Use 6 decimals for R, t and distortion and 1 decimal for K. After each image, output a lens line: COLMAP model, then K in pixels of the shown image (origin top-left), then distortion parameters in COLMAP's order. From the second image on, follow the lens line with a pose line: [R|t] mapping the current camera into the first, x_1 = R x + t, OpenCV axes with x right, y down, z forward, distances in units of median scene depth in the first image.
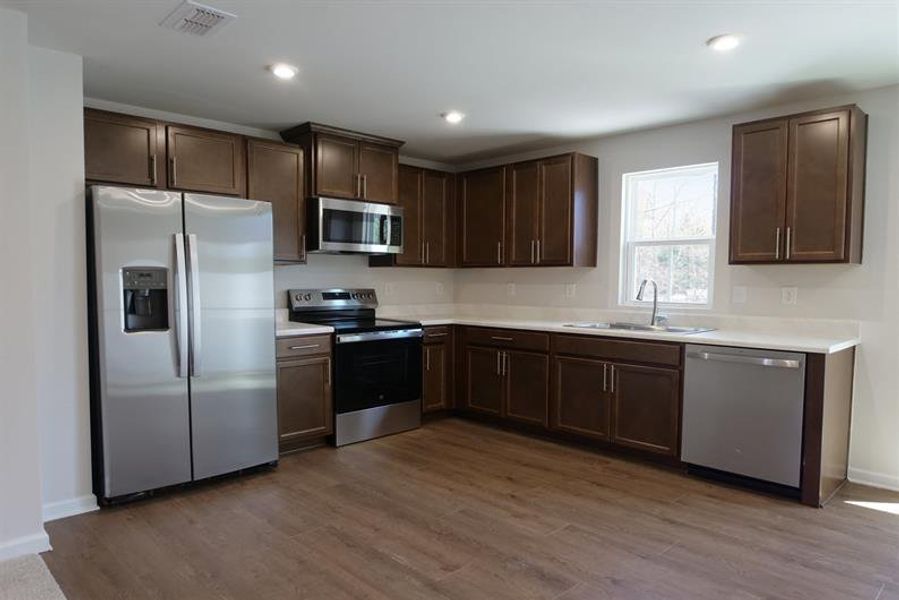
lens RADIAL K [[462.4, 0, 449.1], [0, 462.4, 300.1], [0, 0, 1]] dist [-0.001029, -0.000137]
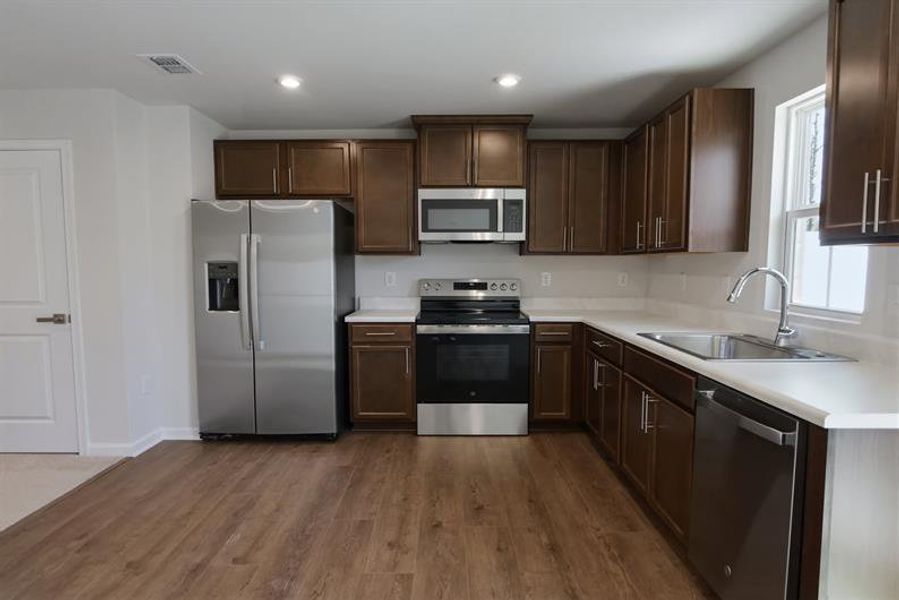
lens RADIAL K [[483.4, 0, 449.9], [0, 483.4, 304.6], [0, 0, 1]] dist [-0.001481, -0.000496]
pose [[0.805452, 0.044194, -0.591011, 0.500429], [-0.024502, 0.998846, 0.041300, -0.016675], [0.592154, -0.018784, 0.805606, 0.224433]]
